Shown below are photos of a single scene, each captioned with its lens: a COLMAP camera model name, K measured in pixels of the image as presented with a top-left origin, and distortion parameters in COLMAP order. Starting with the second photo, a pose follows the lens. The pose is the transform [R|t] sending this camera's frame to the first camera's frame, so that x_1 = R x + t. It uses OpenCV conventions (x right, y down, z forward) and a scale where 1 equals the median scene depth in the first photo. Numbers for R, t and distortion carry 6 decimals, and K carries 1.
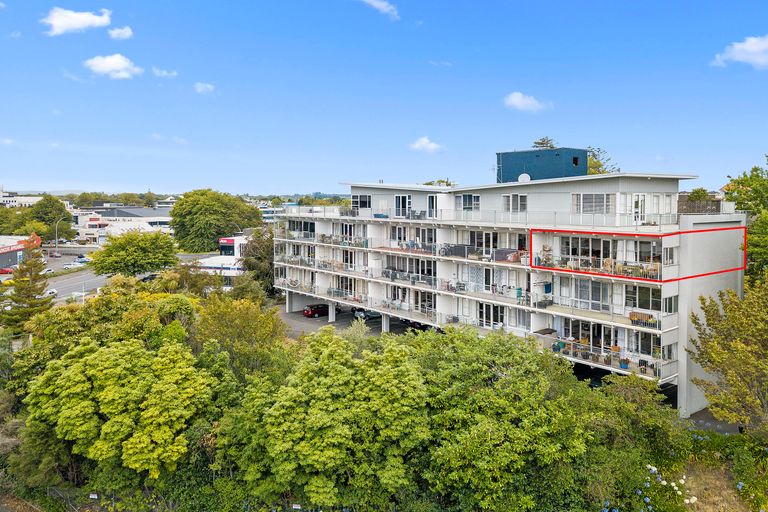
lens RADIAL K [[586.3, 0, 374.1], [0, 586.3, 234.3], [0, 0, 1]] dist [0.031530, 0.000261]
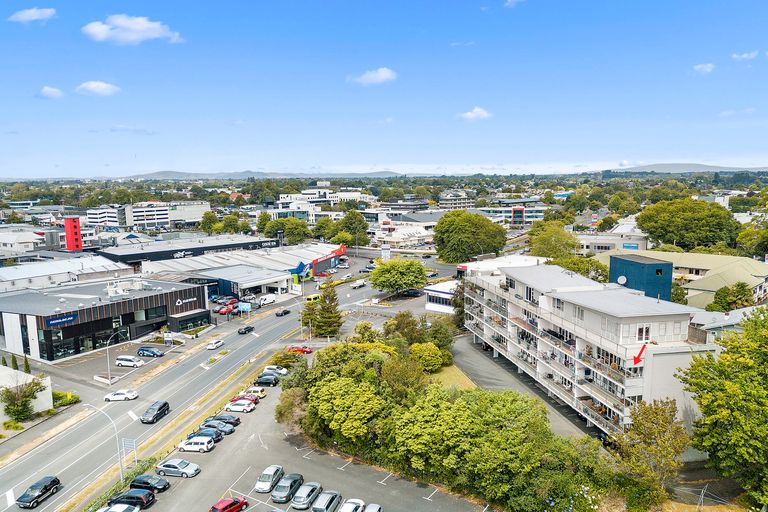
lens RADIAL K [[566.9, 0, 385.7], [0, 566.9, 282.0], [0, 0, 1]] dist [0.055226, -0.002432]
pose [[0.893345, 0.064906, -0.444659, 0.513220], [-0.010153, 0.992177, 0.124428, -0.358899], [0.449256, -0.106643, 0.887015, -0.628187]]
